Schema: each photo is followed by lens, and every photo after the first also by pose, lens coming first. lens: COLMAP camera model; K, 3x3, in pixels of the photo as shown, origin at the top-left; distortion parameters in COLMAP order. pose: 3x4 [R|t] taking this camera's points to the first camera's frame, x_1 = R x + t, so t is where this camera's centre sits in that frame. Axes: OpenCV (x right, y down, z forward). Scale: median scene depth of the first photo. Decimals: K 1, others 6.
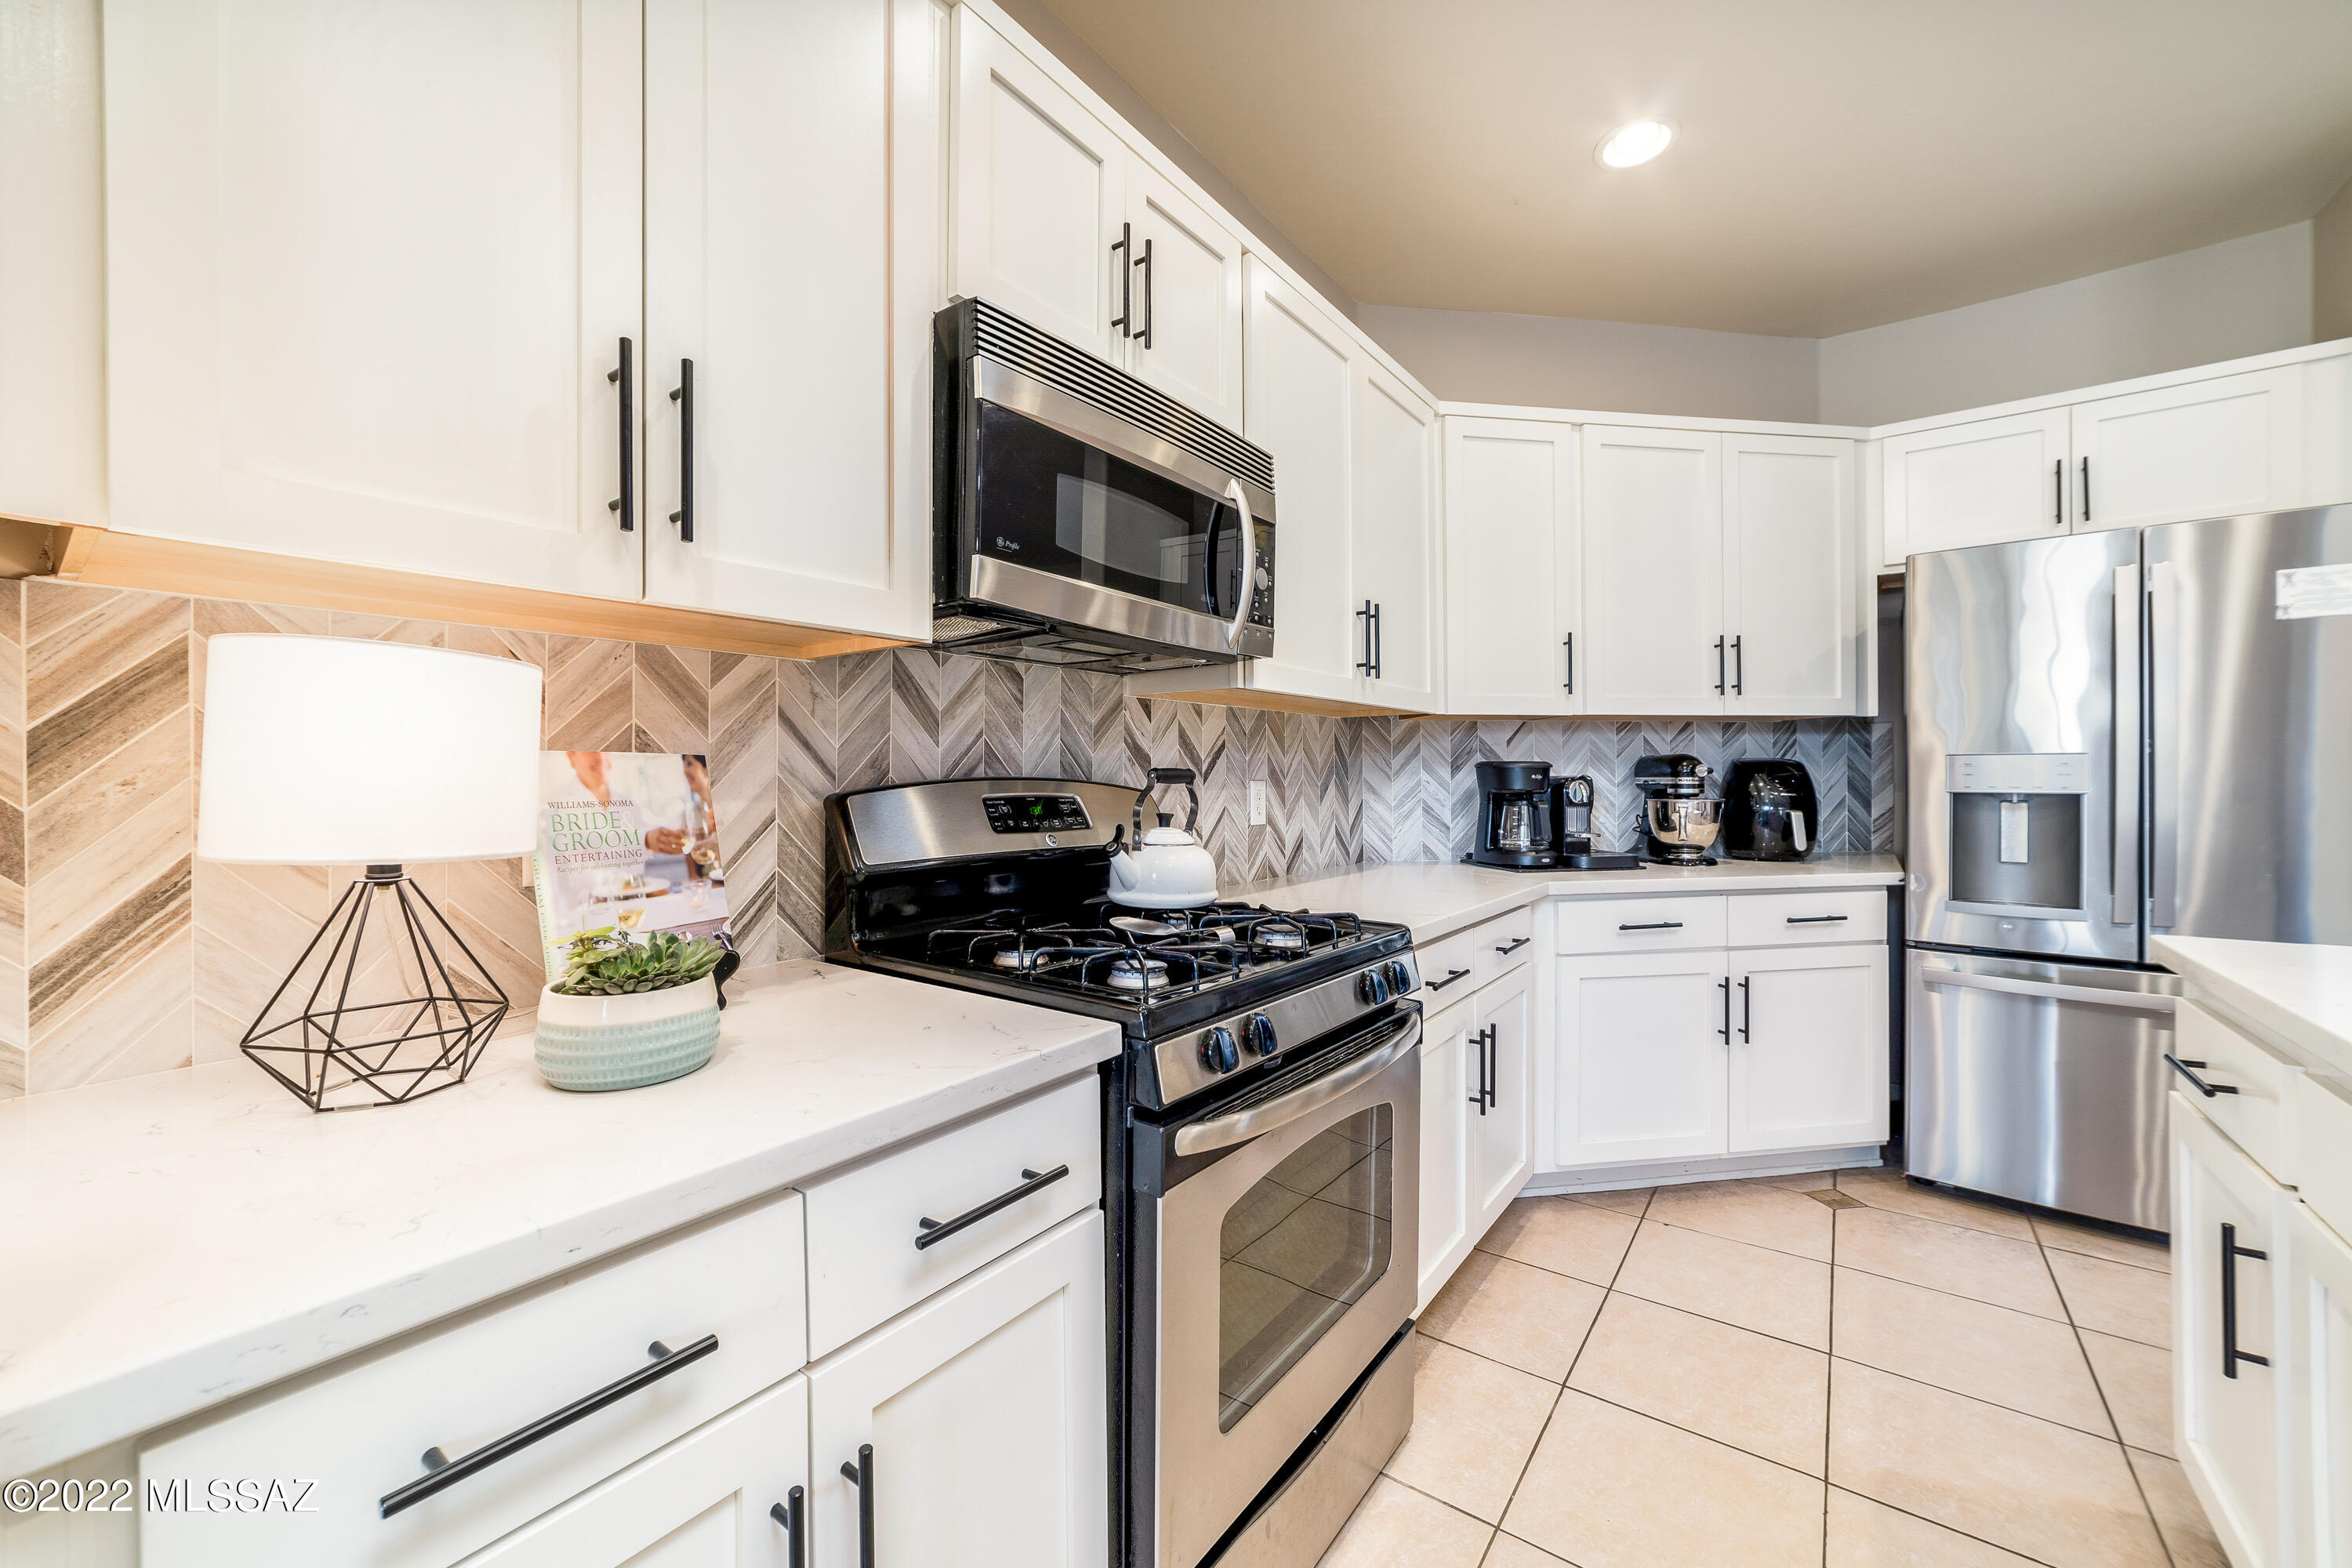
lens RADIAL K [[910.9, 0, 1168.0], [0, 910.9, 783.6], [0, 0, 1]] dist [-0.022605, 0.007492]
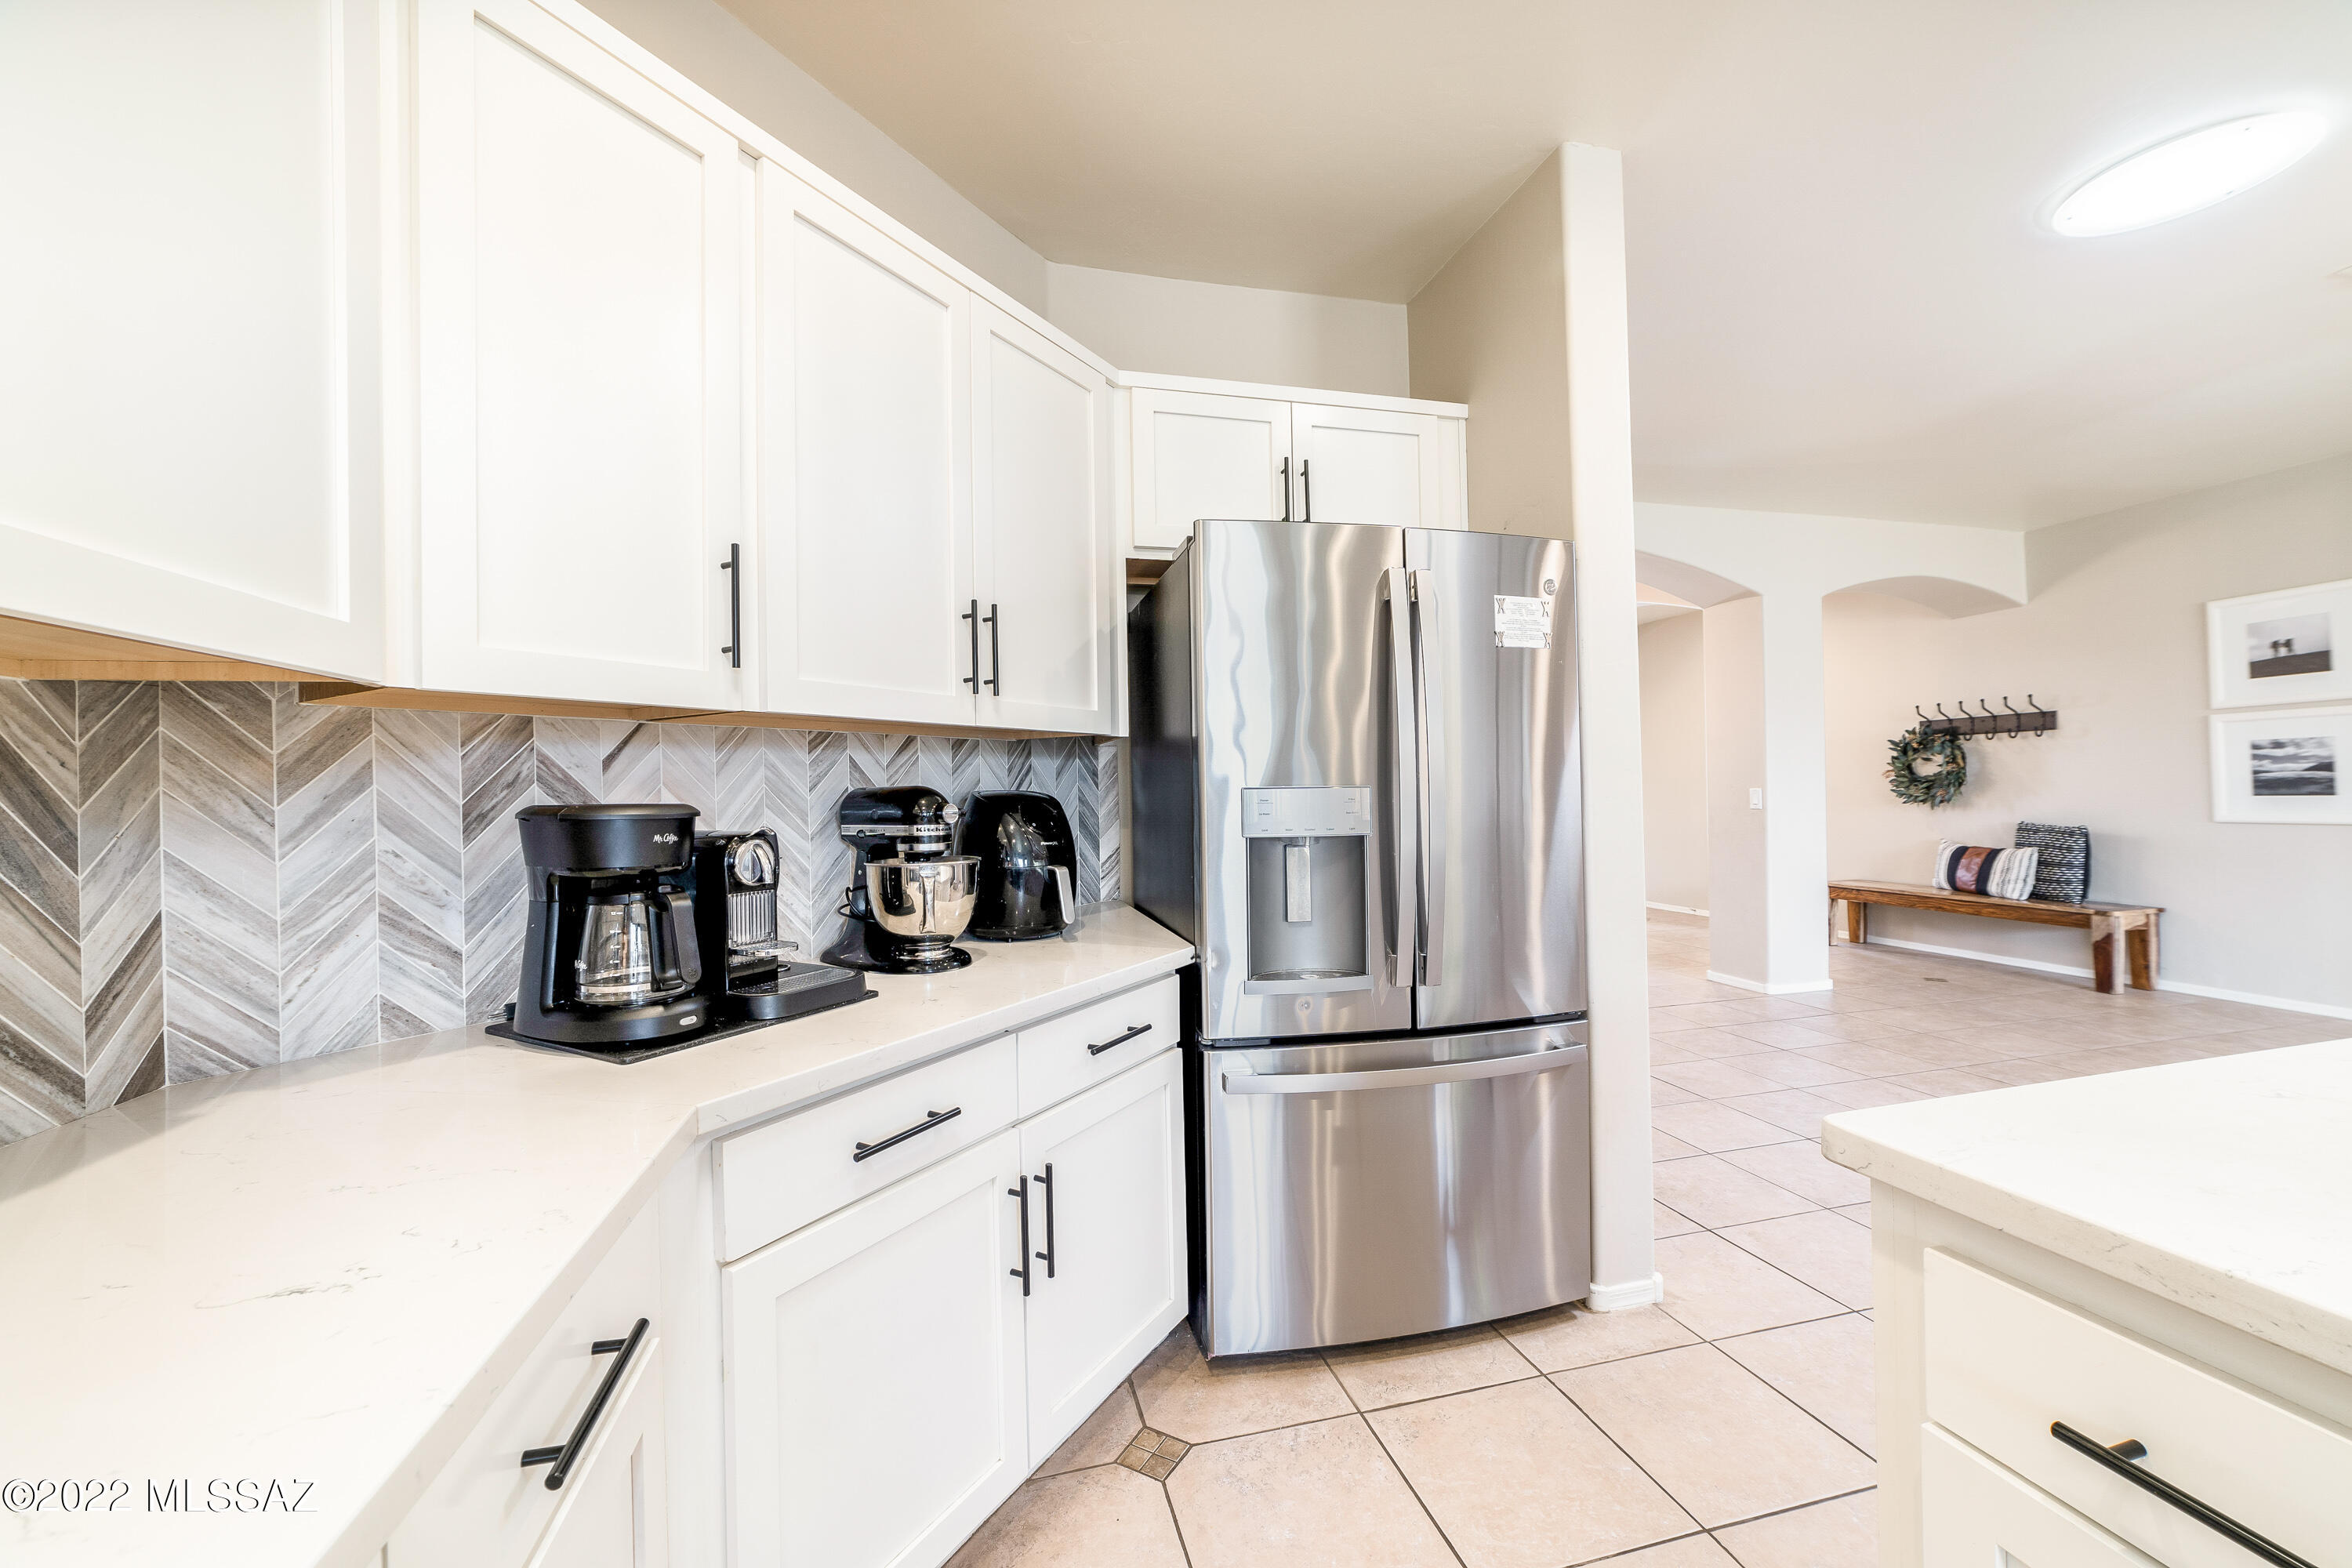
lens RADIAL K [[910.9, 0, 1169.9], [0, 910.9, 784.6], [0, 0, 1]] dist [-0.022605, 0.007492]
pose [[0.632141, -0.002495, 0.774849, 0.219396], [0.018923, 0.999746, -0.012218, -0.025490], [-0.774622, 0.022386, 0.632028, 0.527965]]
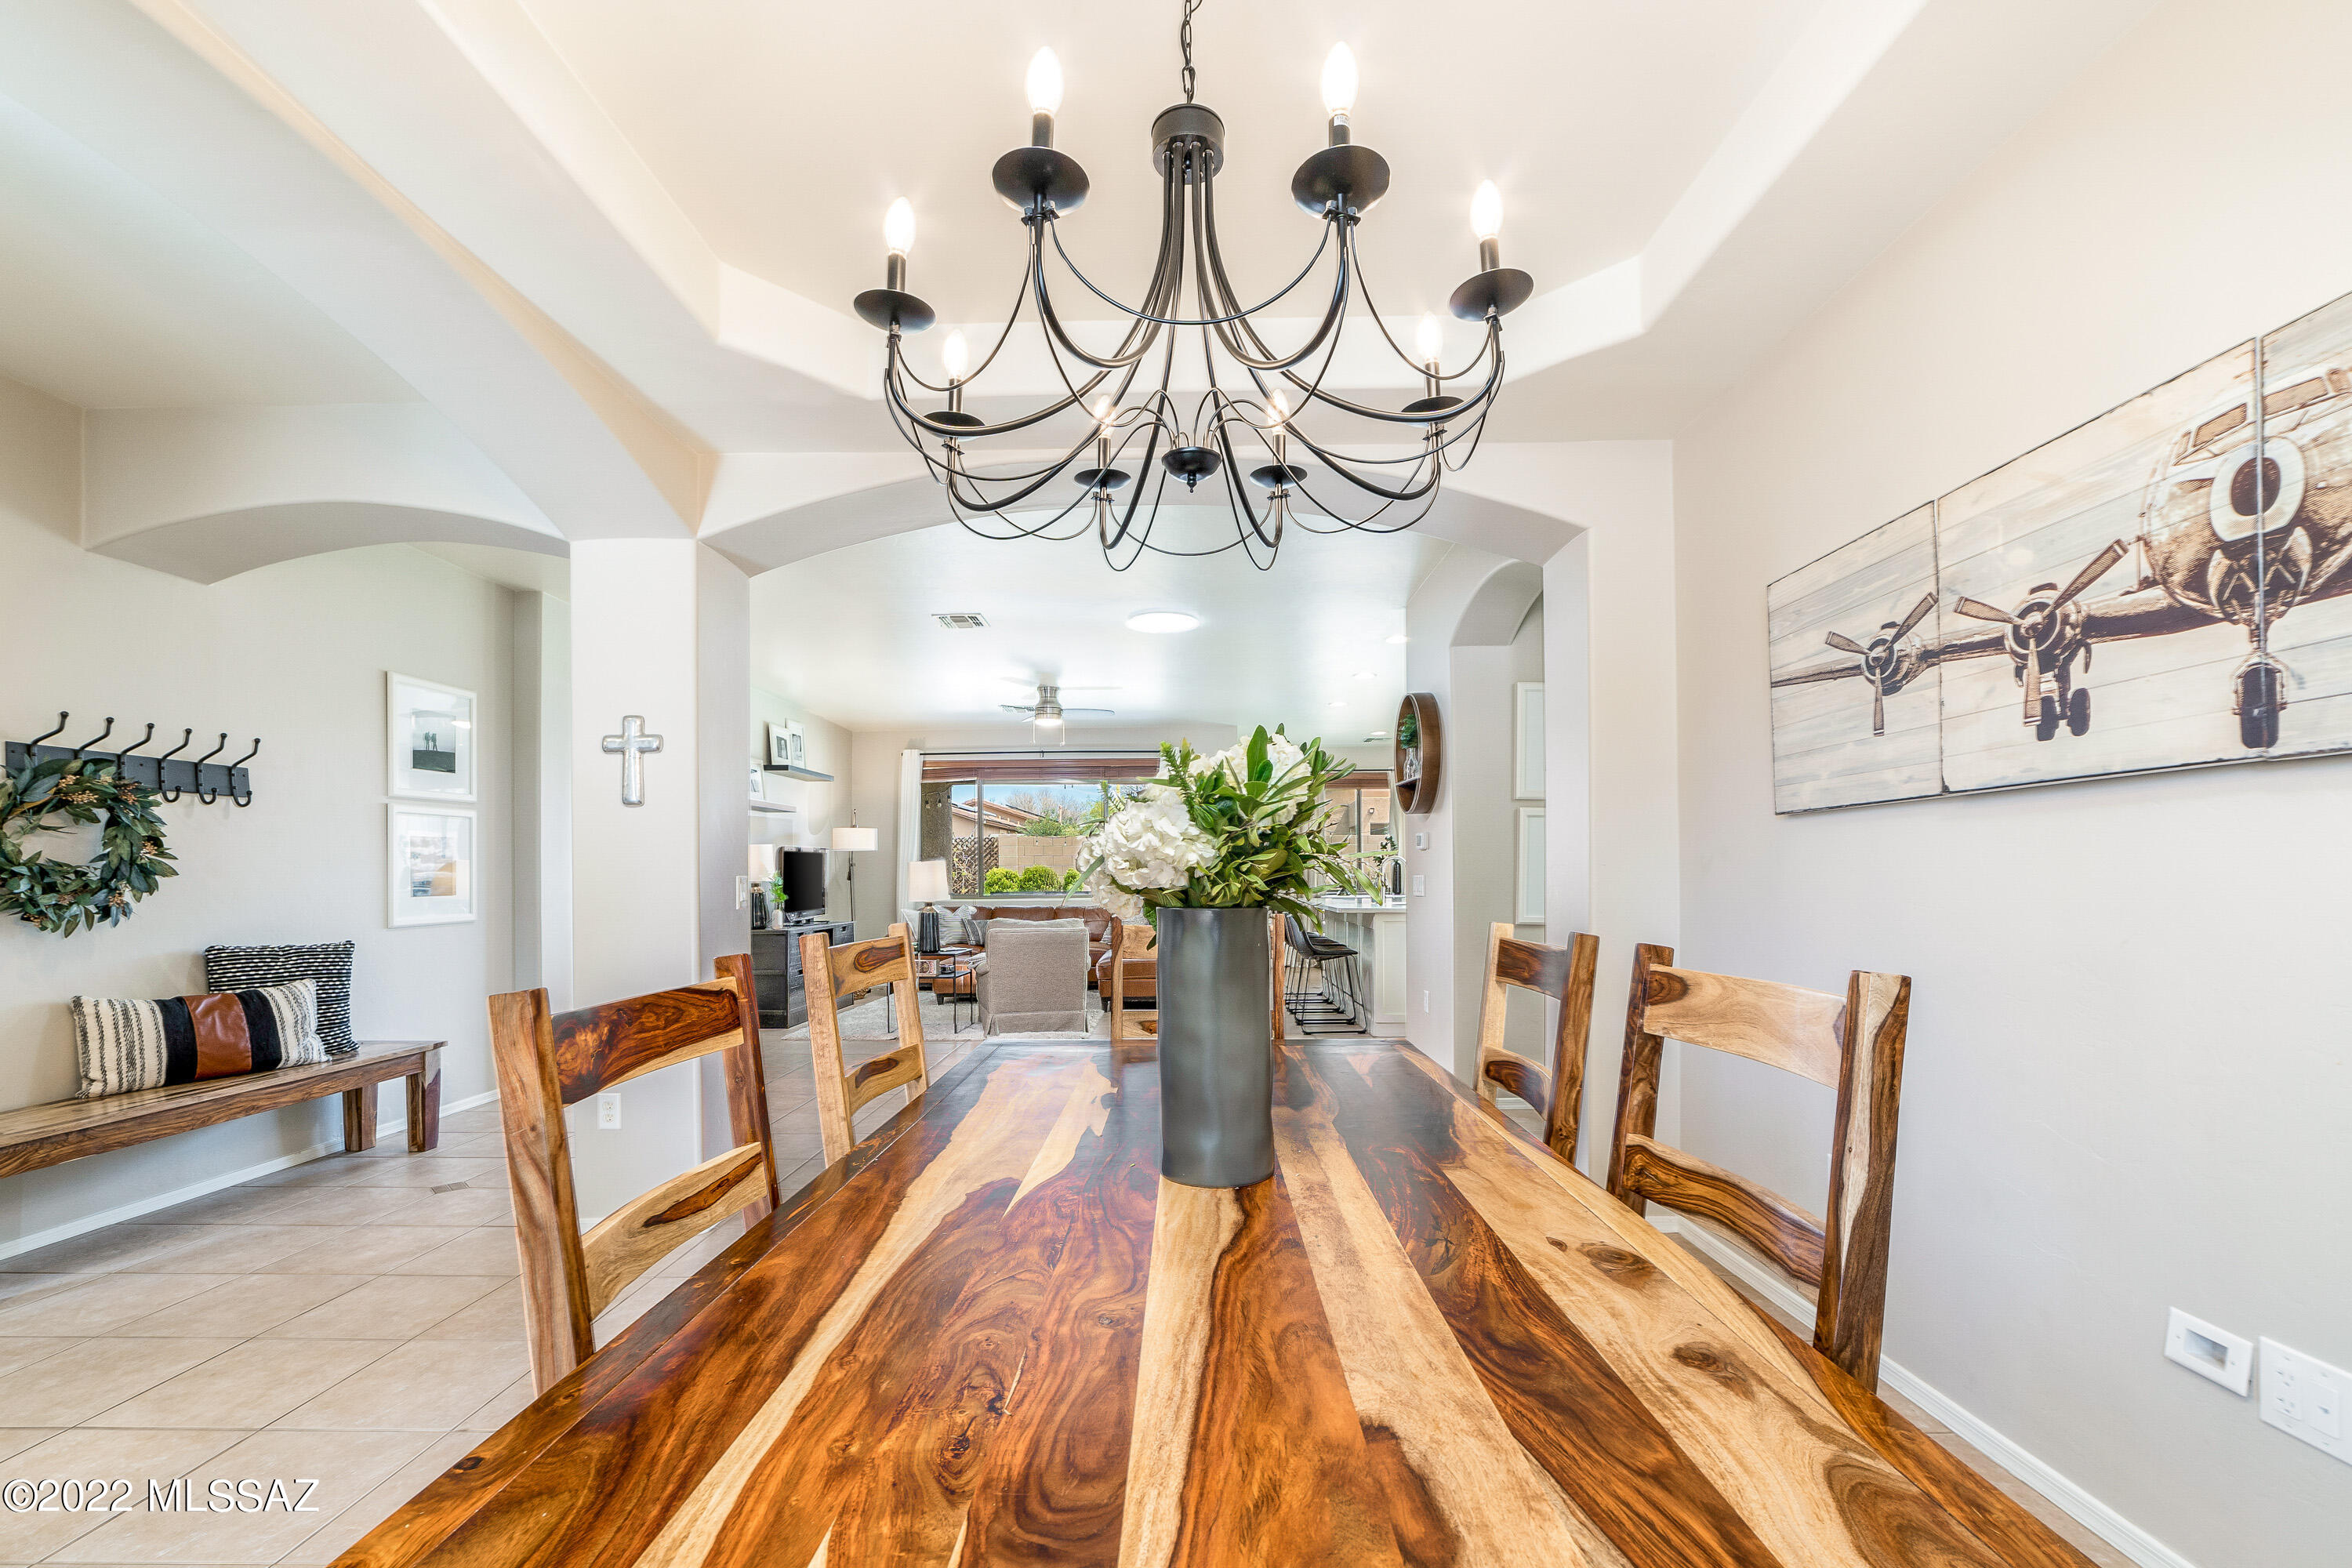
lens RADIAL K [[1000.6, 0, 1154.8], [0, 1000.6, 858.8], [0, 0, 1]] dist [-0.013518, 0.000524]
pose [[-0.817183, 0.003495, -0.576368, 2.963161], [0.009924, 0.999919, -0.008008, -0.025958], [0.576293, -0.012264, -0.817151, 2.283260]]
